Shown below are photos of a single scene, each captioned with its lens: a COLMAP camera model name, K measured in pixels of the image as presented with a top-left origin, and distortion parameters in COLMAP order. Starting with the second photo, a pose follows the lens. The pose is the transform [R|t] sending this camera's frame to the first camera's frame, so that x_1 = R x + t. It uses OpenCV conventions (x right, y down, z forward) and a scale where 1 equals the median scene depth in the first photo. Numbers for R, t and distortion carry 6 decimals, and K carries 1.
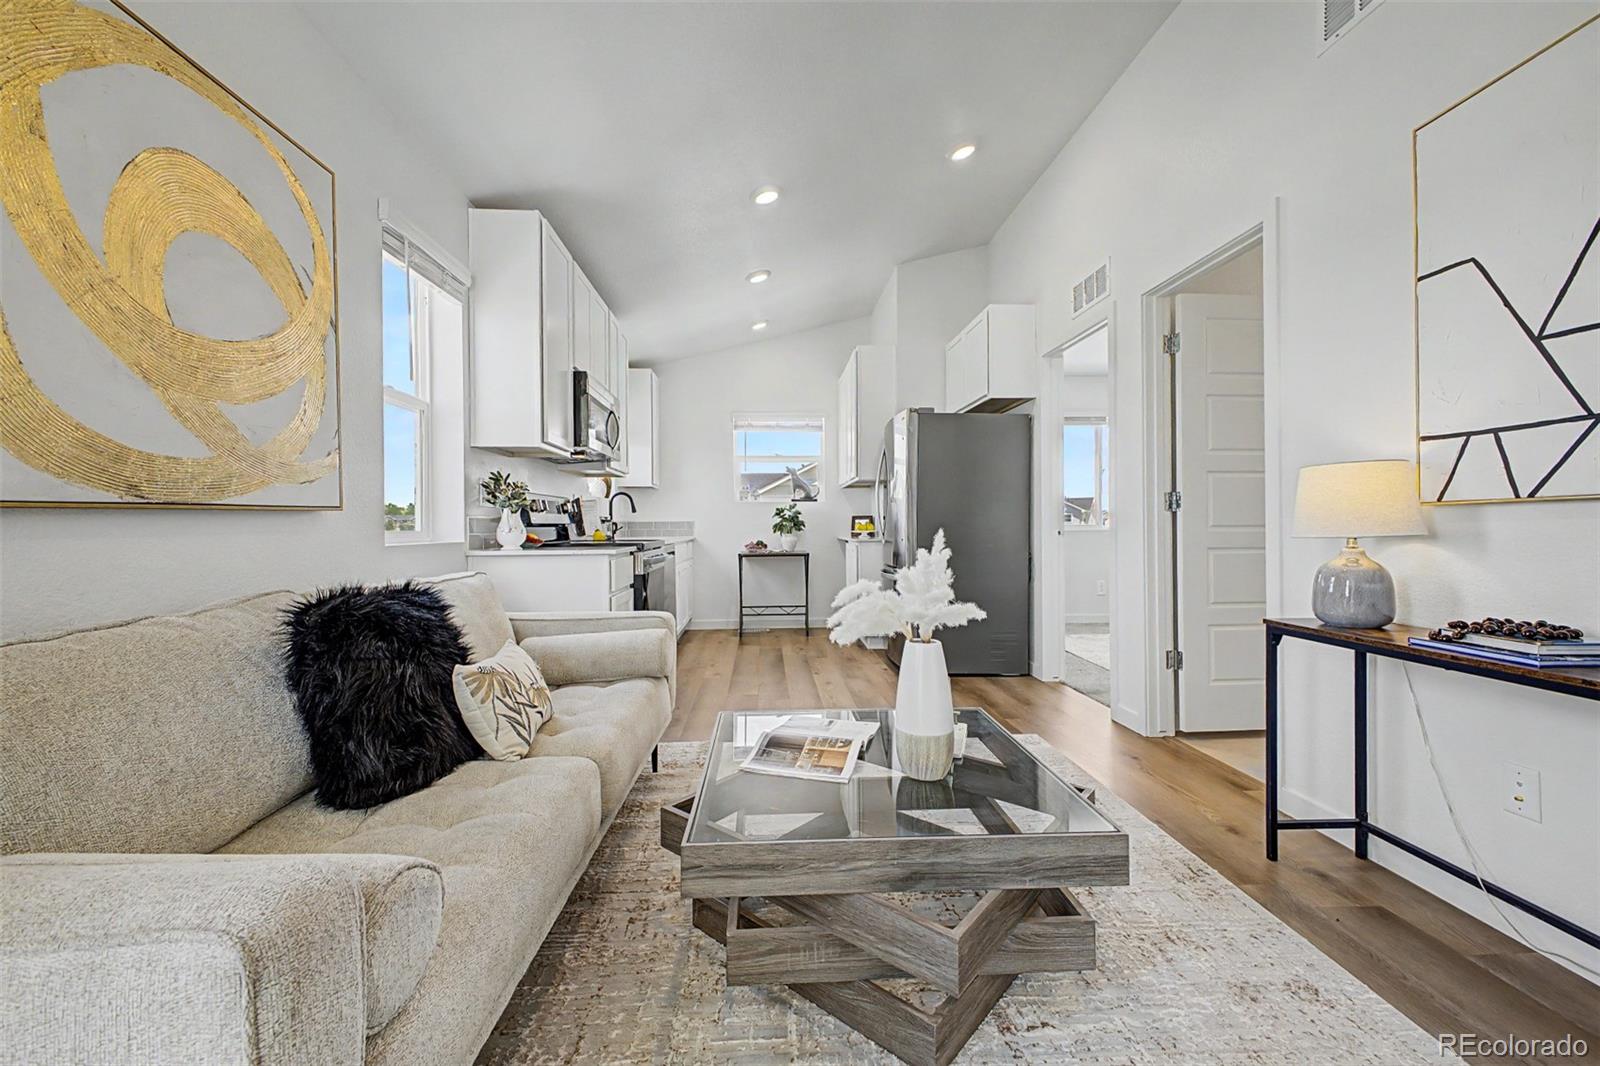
lens RADIAL K [[631.8, 0, 799.9], [0, 631.8, 532.7], [0, 0, 1]] dist [0.018290, -0.005877]
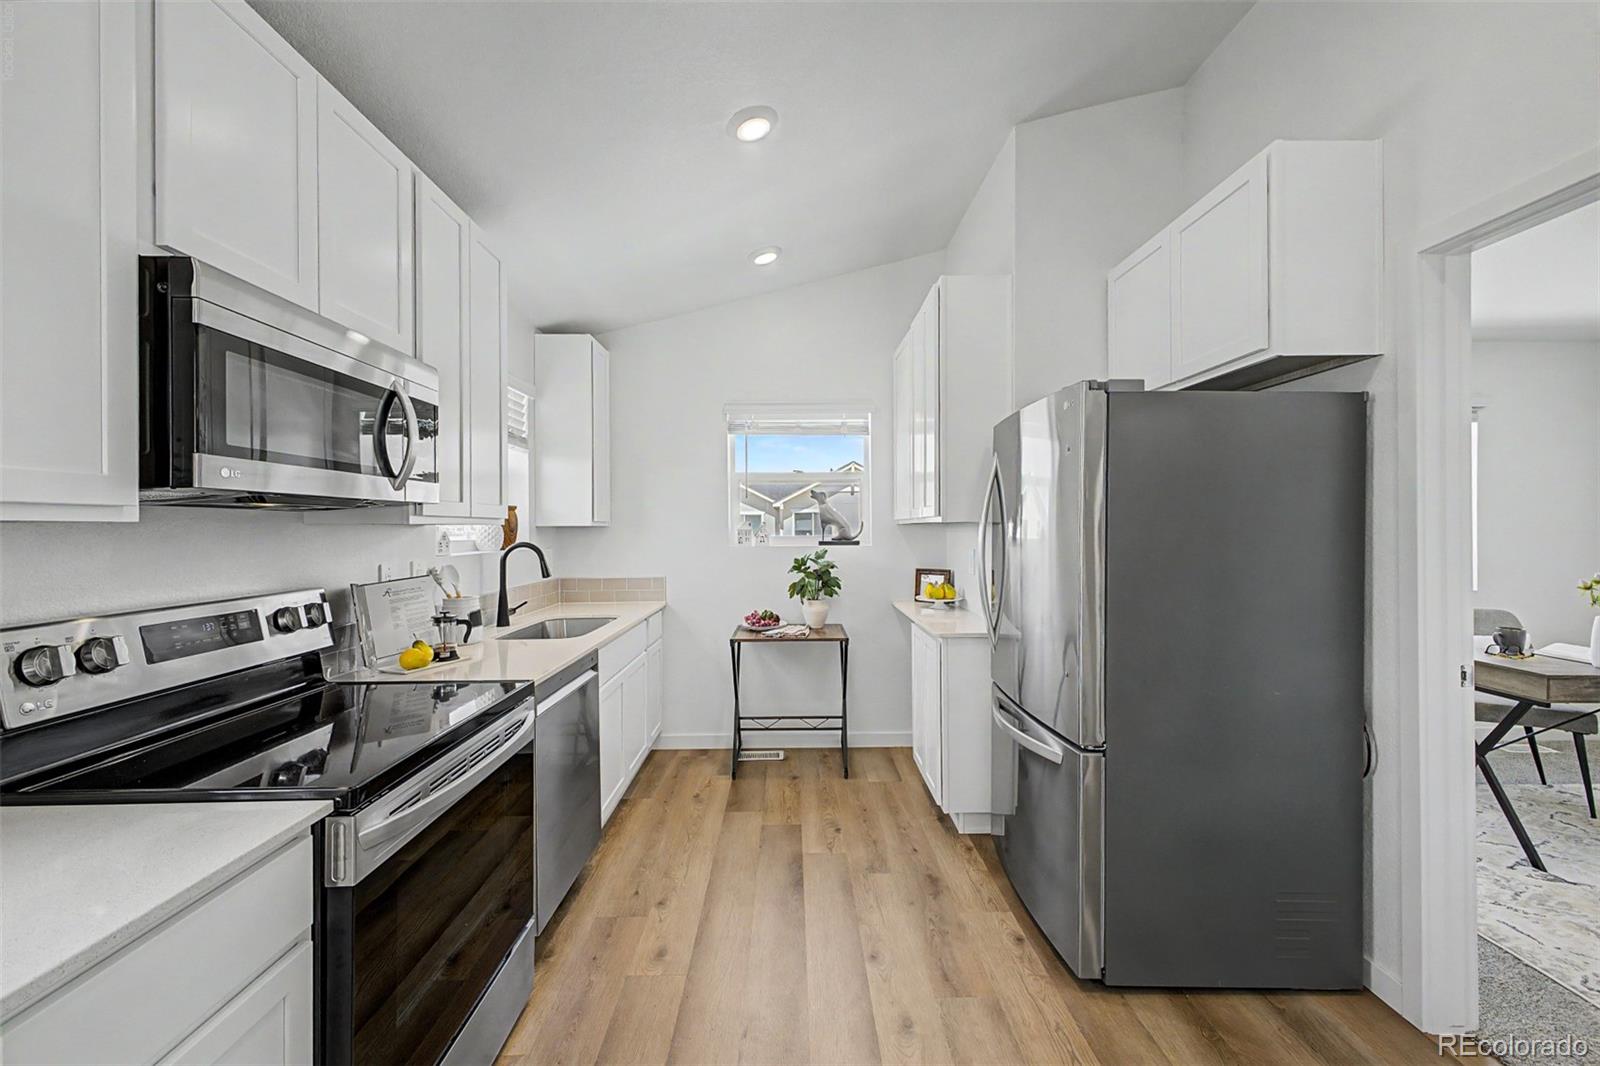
lens RADIAL K [[631.8, 0, 801.1], [0, 631.8, 529.9], [0, 0, 1]] dist [0.018290, -0.005877]
pose [[0.999121, -0.000171, -0.041926, -0.007036], [-0.000194, 0.999962, -0.008688, -0.090290], [0.041926, 0.008689, 0.999083, 0.559794]]
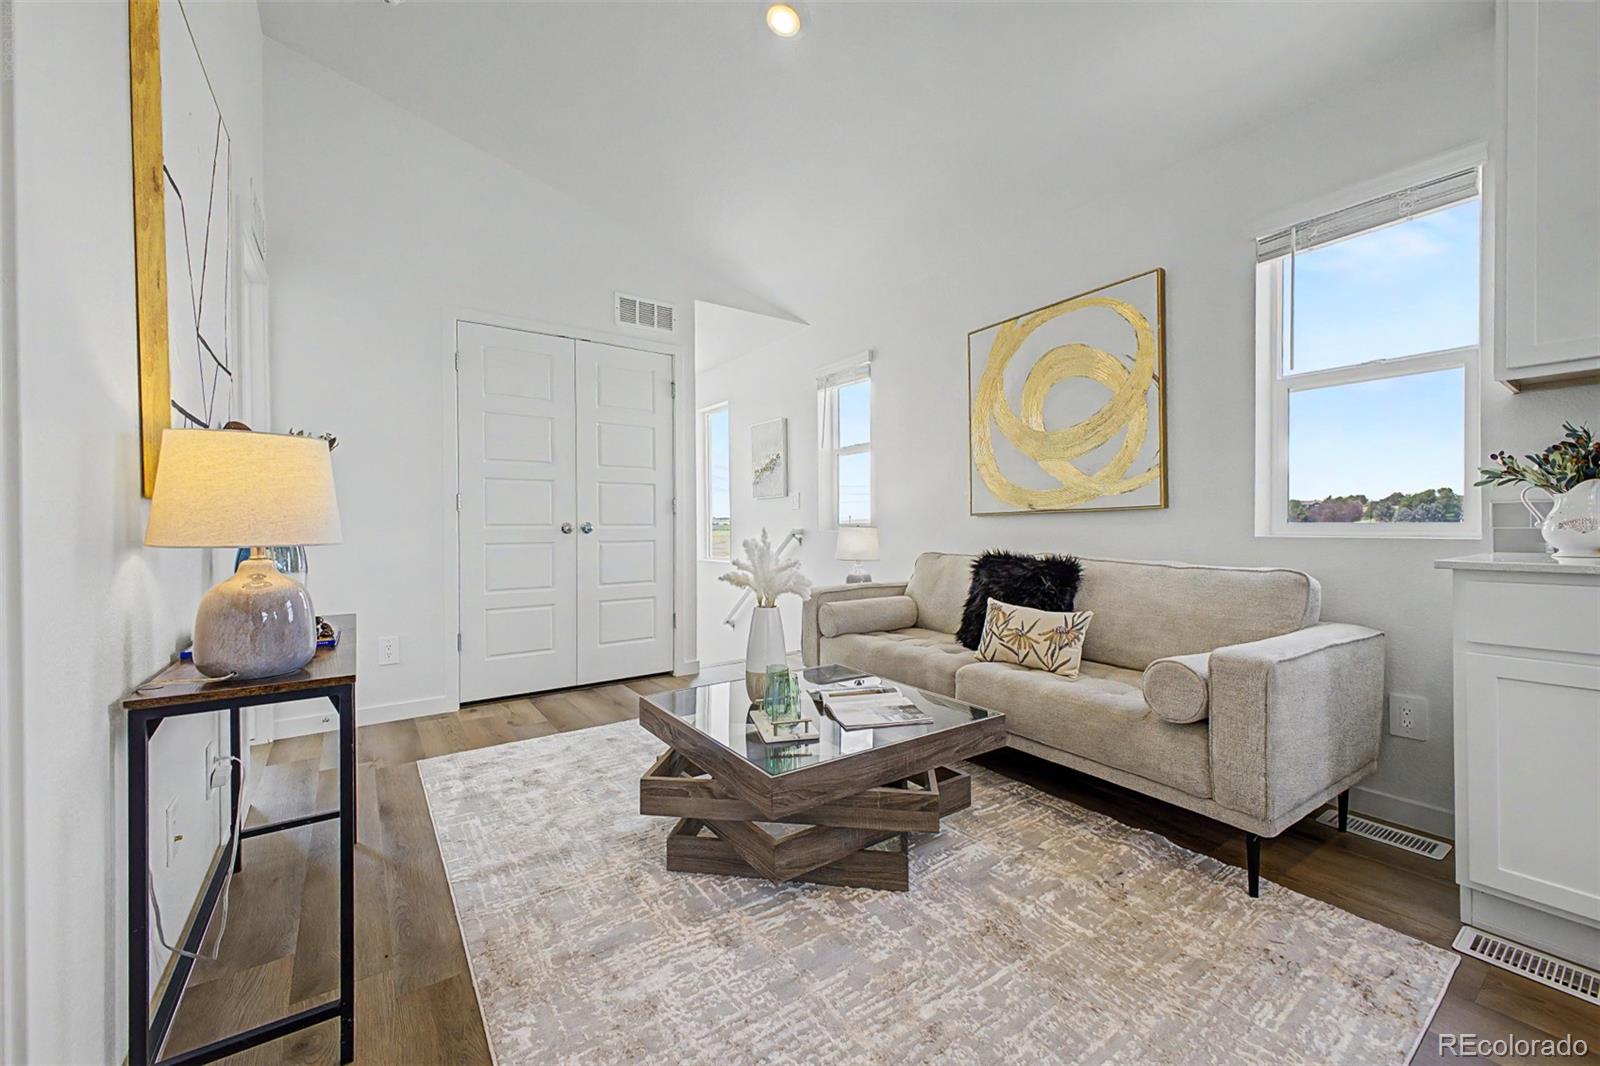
lens RADIAL K [[631.8, 0, 793.5], [0, 631.8, 527.8], [0, 0, 1]] dist [0.018290, -0.005877]
pose [[-0.849799, 0.010937, -0.526993, 0.322843], [0.003602, 0.999882, 0.014943, -0.007115], [0.527094, 0.010800, -0.849738, 0.818690]]
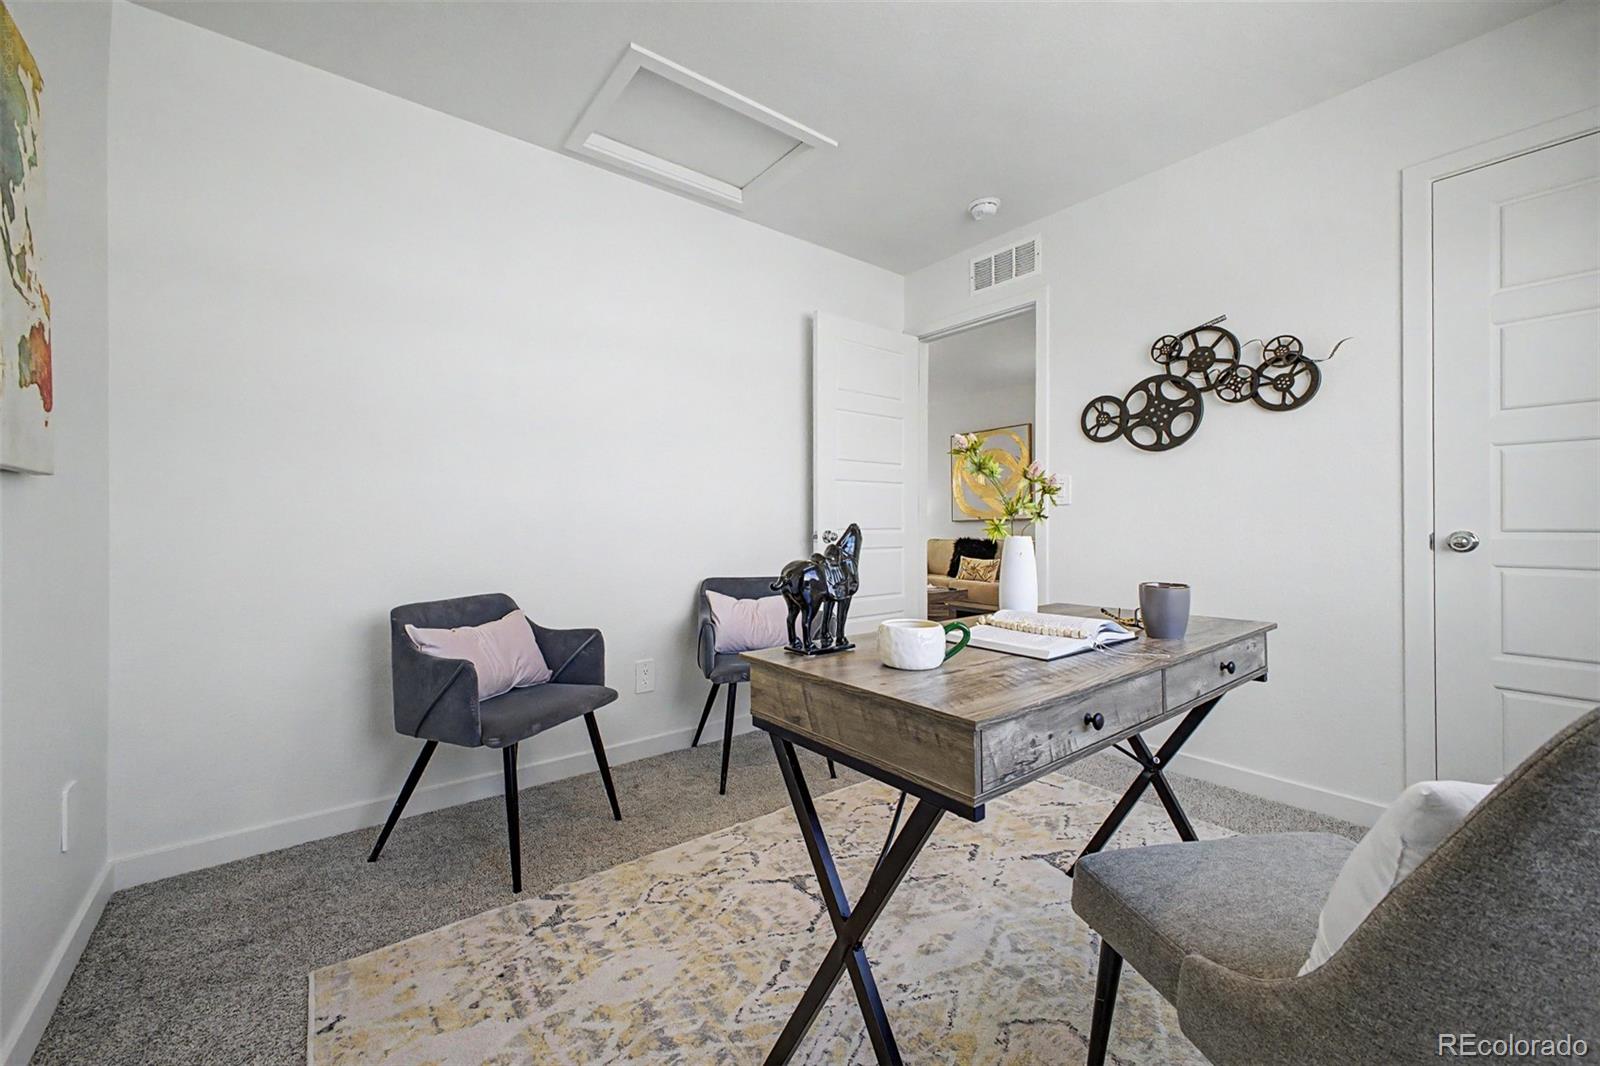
lens RADIAL K [[631.8, 0, 792.0], [0, 631.8, 530.7], [0, 0, 1]] dist [0.018290, -0.005877]
pose [[-0.823745, 0.013564, -0.566798, 1.076446], [0.001491, 0.999762, 0.021760, -0.023625], [0.566958, 0.017080, -0.823570, 1.452925]]
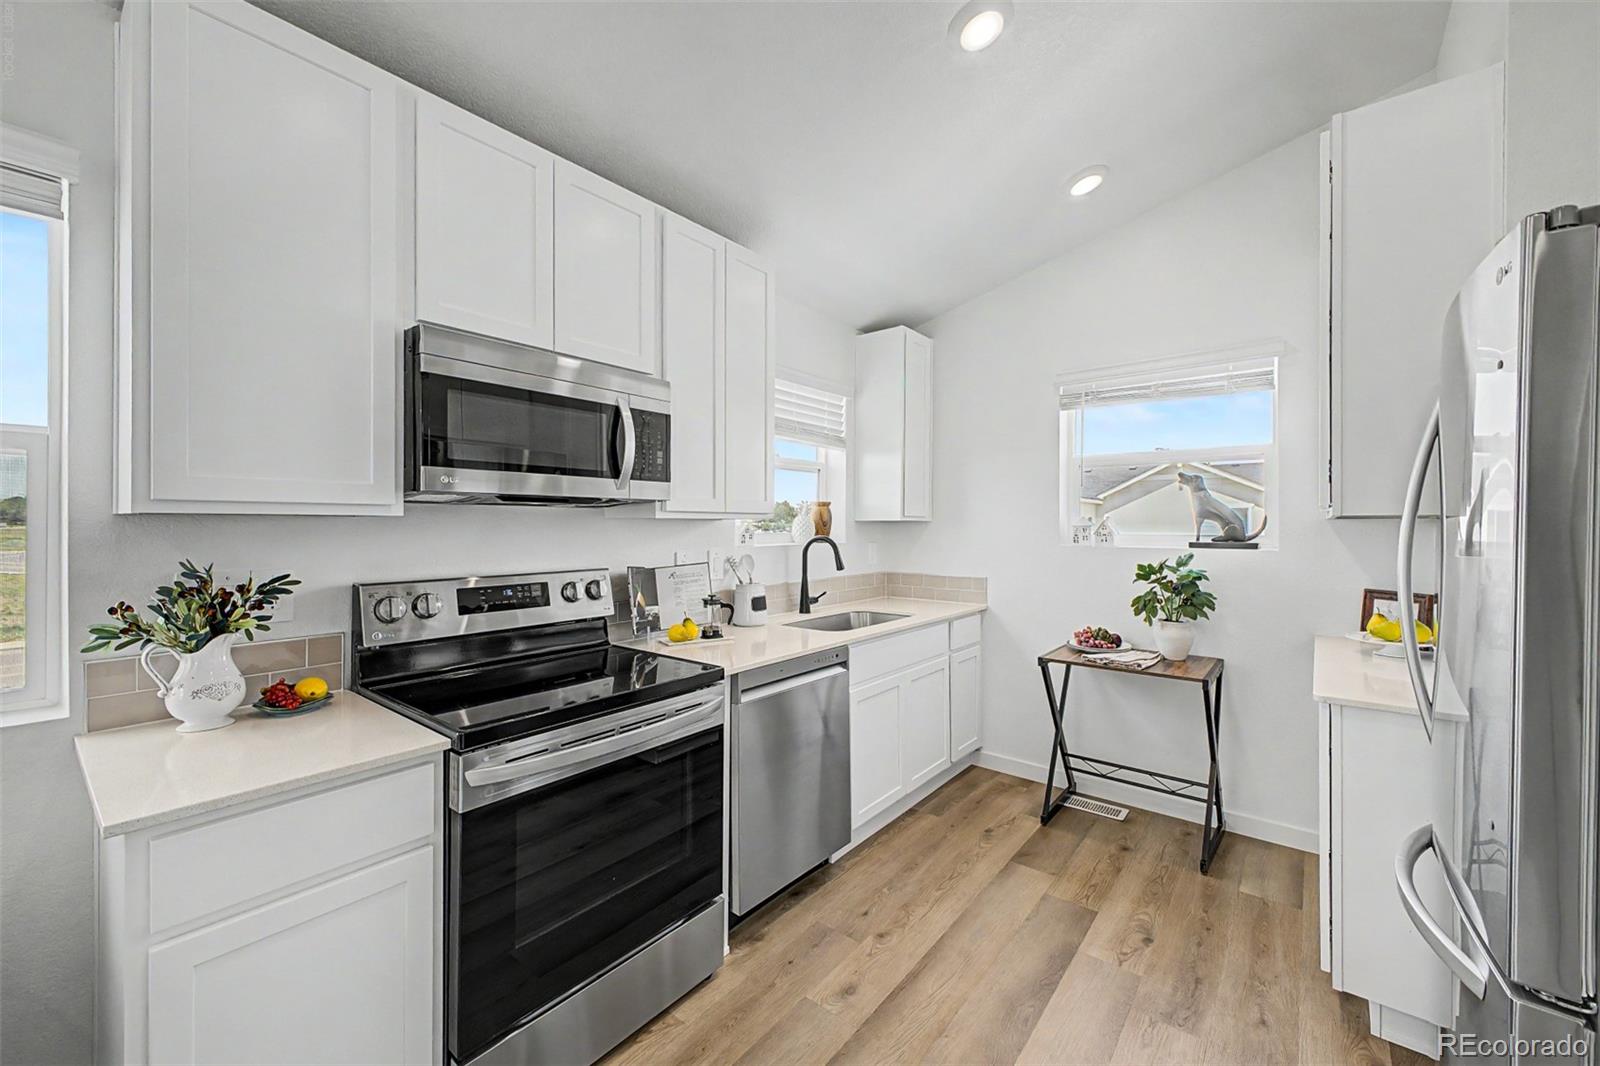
lens RADIAL K [[631.8, 0, 799.6], [0, 631.8, 525.5], [0, 0, 1]] dist [0.018290, -0.005877]
pose [[0.736807, 0.007419, -0.676062, 0.141640], [-0.013402, 0.999904, -0.003634, -0.091853], [0.675970, 0.011738, 0.736836, 0.694884]]
